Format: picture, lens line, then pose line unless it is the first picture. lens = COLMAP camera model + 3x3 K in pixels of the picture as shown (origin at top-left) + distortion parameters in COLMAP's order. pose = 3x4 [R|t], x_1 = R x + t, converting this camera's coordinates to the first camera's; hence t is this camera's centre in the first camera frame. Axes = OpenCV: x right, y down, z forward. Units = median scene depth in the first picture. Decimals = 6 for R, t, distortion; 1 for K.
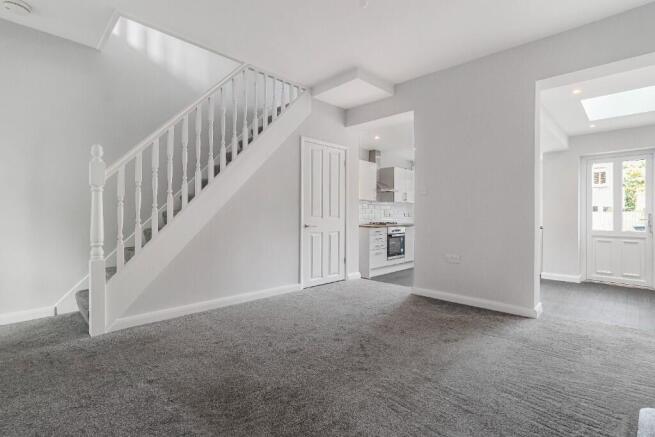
lens RADIAL K [[307.2, 0, 322.4], [0, 307.2, 214.7], [0, 0, 1]] dist [0.002229, -0.000135]
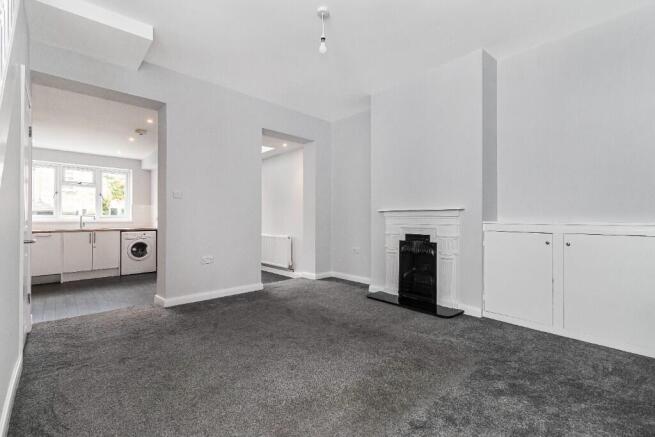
lens RADIAL K [[307.2, 0, 329.1], [0, 307.2, 214.4], [0, 0, 1]] dist [0.002229, -0.000135]
pose [[0.029506, 0.008974, 0.999524, -0.403245], [0.004214, 0.999950, -0.009102, -0.001486], [-0.999556, 0.004481, 0.029466, 0.341753]]
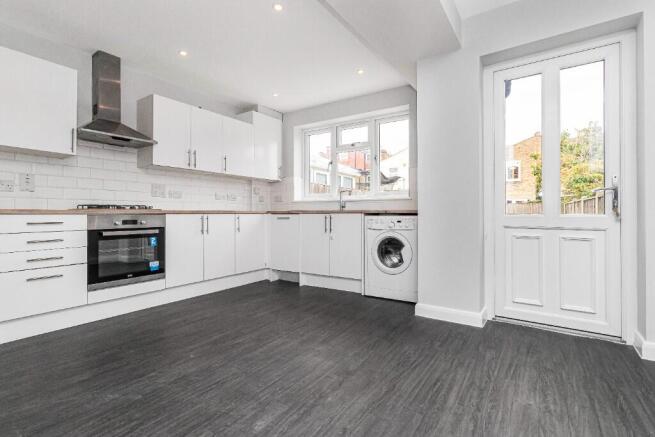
lens RADIAL K [[307.2, 0, 325.4], [0, 307.2, 213.5], [0, 0, 1]] dist [0.002229, -0.000135]
pose [[0.982669, -0.007342, 0.185224, 0.471582], [0.007998, 0.999964, -0.002795, 0.043809], [-0.185197, 0.004228, 0.982692, 0.533066]]
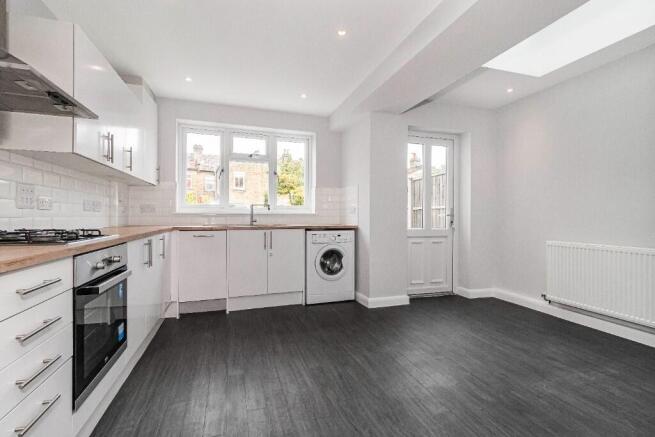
lens RADIAL K [[307.2, 0, 328.6], [0, 307.2, 215.2], [0, 0, 1]] dist [0.002229, -0.000135]
pose [[0.449089, -0.002484, 0.893483, 0.104666], [0.002990, 0.999995, 0.001277, 0.013573], [-0.893482, 0.002098, 0.449094, 0.775041]]
